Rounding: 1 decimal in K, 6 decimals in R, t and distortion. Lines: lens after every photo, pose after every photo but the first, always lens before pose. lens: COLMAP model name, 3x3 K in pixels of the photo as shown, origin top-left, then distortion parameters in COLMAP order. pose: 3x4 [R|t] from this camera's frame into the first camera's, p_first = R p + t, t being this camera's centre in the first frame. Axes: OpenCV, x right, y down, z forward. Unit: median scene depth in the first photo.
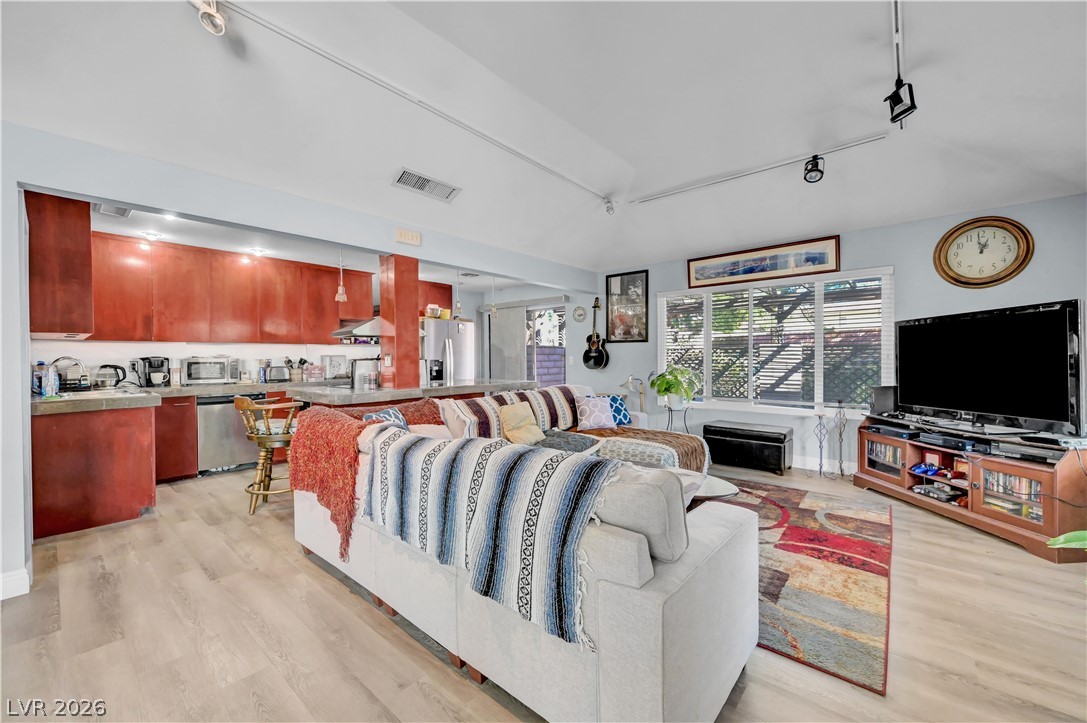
lens RADIAL K [[429.2, 0, 541.7], [0, 429.2, 360.2], [0, 0, 1]] dist [-0.000670, -0.000048]
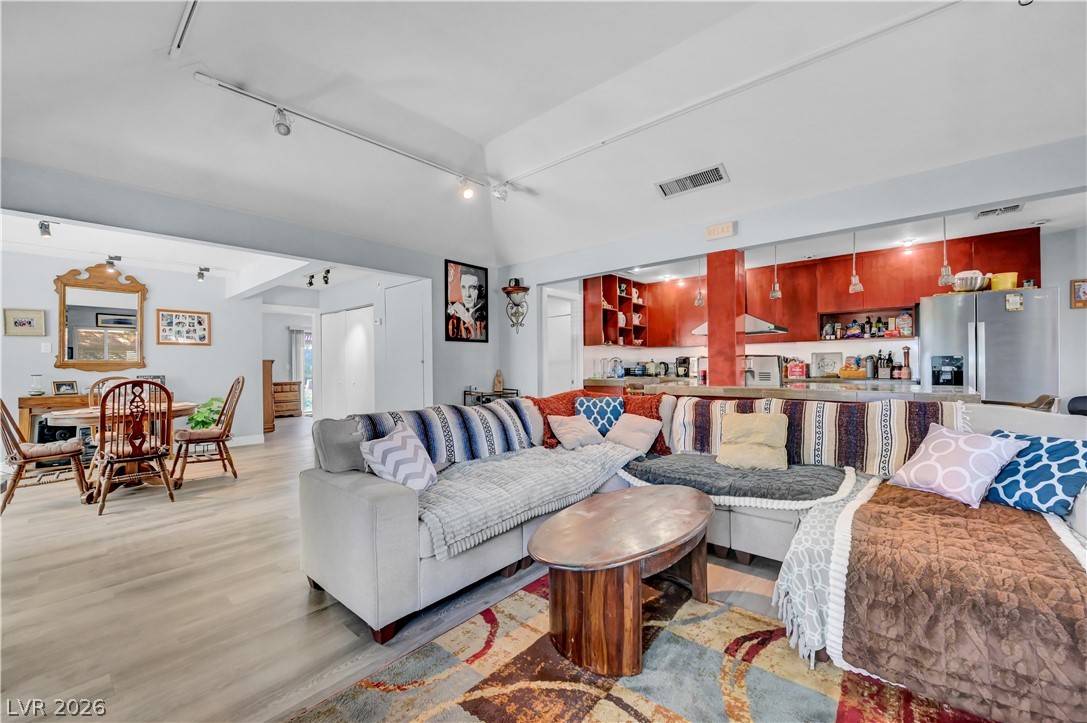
lens RADIAL K [[429.2, 0, 542.0], [0, 429.2, 364.0], [0, 0, 1]] dist [-0.000670, -0.000048]
pose [[-0.005194, 0.001038, -0.999986, 0.647711], [0.002894, 0.999995, 0.001023, 0.013617], [0.999982, -0.002888, -0.005197, 0.571399]]
